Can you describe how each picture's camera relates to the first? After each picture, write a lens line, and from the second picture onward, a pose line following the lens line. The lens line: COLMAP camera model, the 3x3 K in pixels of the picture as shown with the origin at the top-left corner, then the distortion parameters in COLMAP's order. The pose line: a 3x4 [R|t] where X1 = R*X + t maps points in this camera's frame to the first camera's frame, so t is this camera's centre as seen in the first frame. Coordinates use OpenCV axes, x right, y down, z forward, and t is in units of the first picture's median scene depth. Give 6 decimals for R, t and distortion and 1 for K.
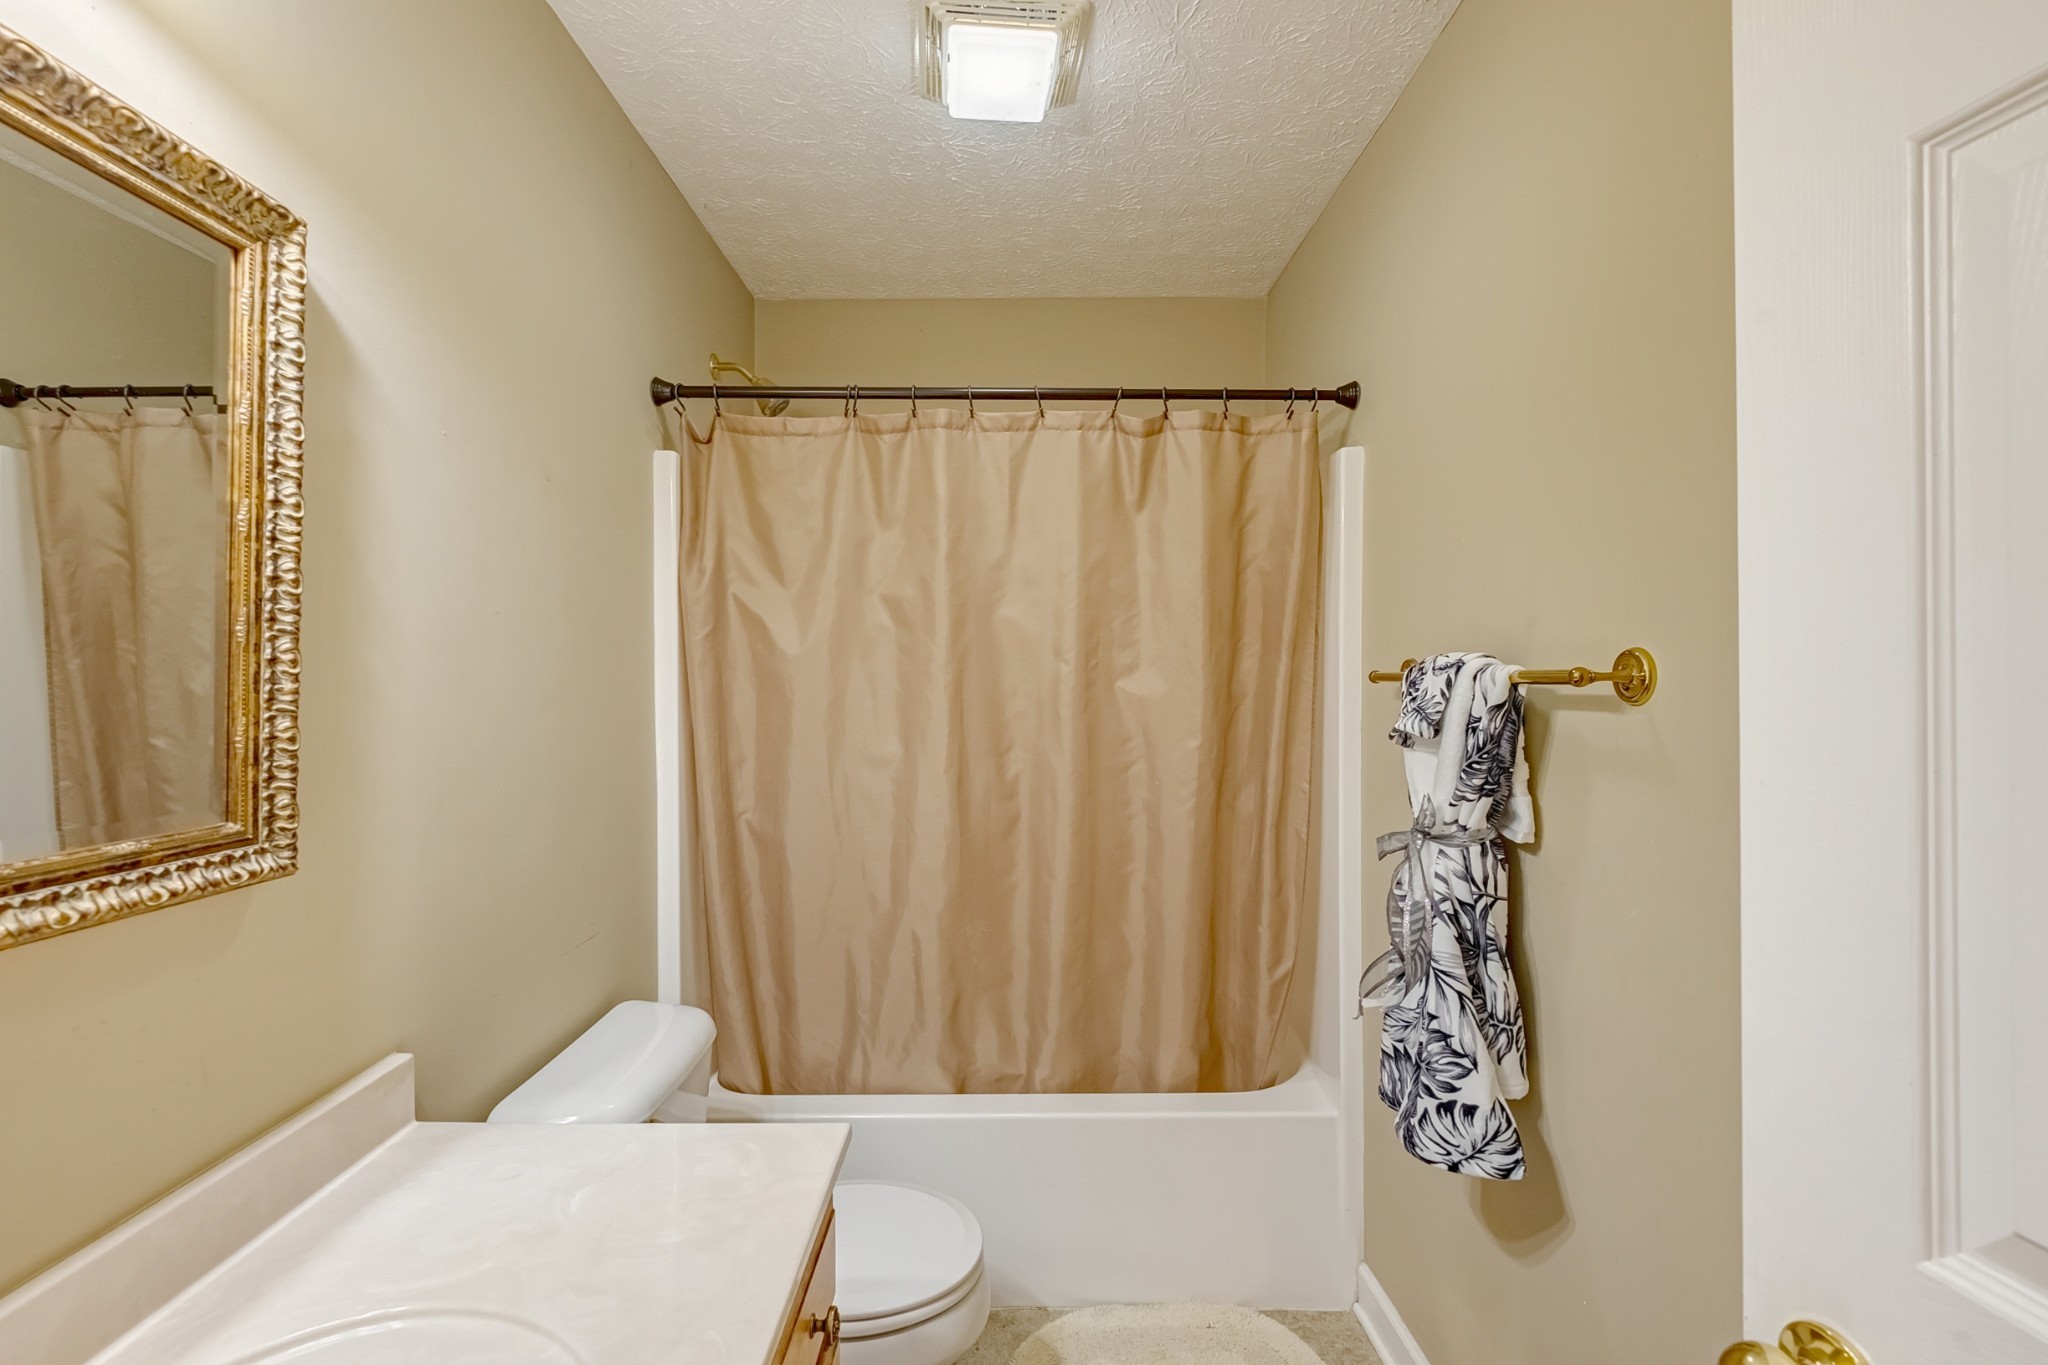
lens RADIAL K [[912.1, 0, 1022.1], [0, 912.1, 674.6], [0, 0, 1]] dist [-0.001066, 0.000084]
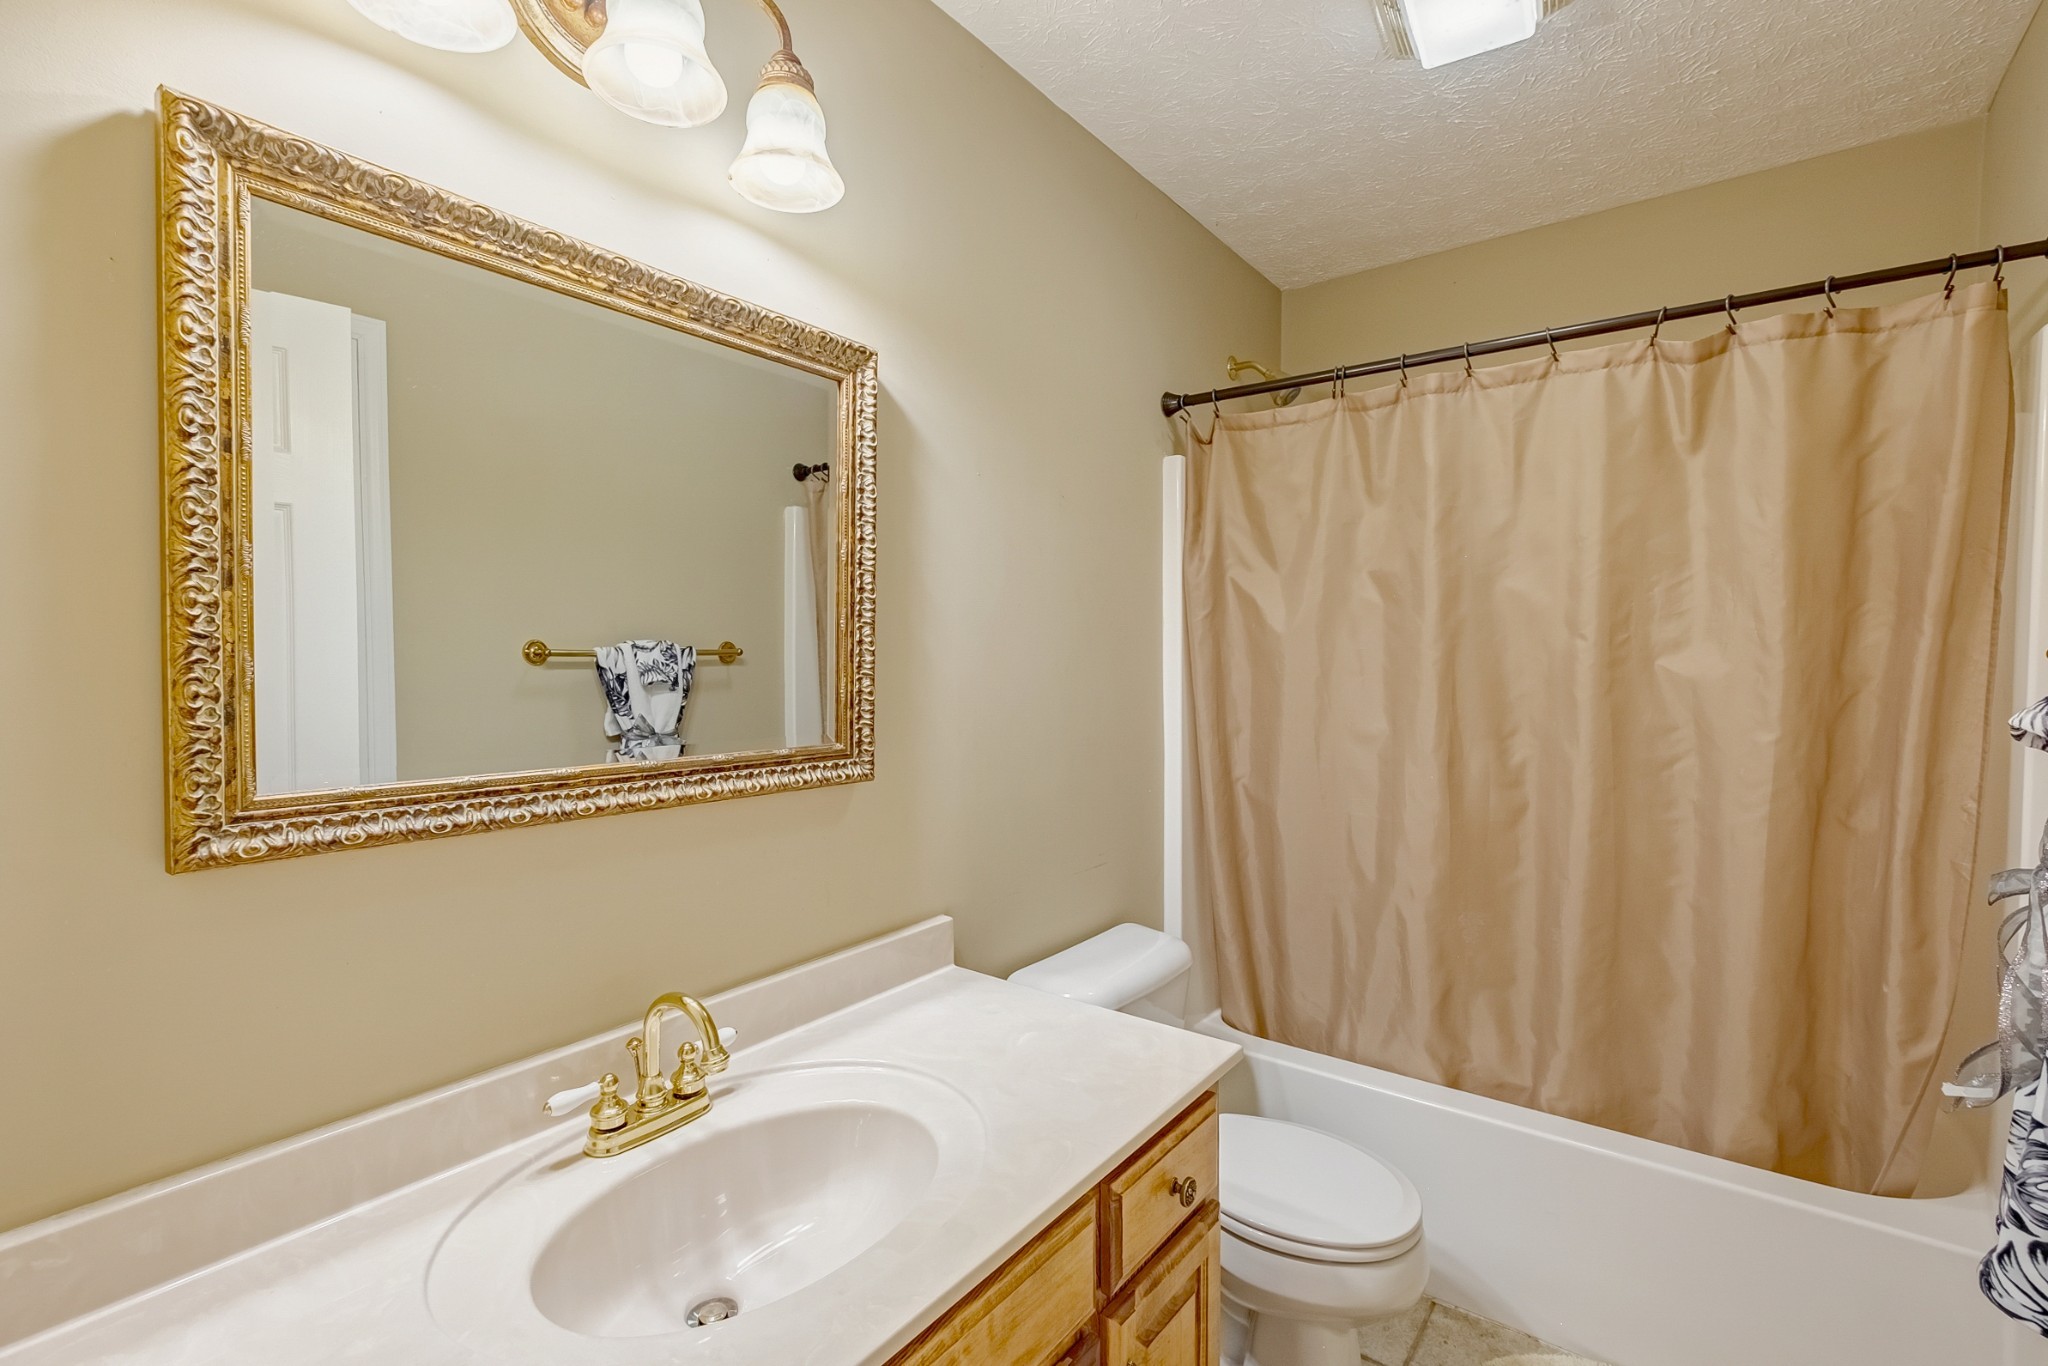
lens RADIAL K [[912.1, 0, 1010.3], [0, 912.1, 682.6], [0, 0, 1]] dist [-0.001066, 0.000084]
pose [[0.792645, 0.019921, -0.609358, 0.148165], [0.000001, 0.999466, 0.032676, 0.001376], [0.609684, -0.025901, 0.792222, -0.036098]]
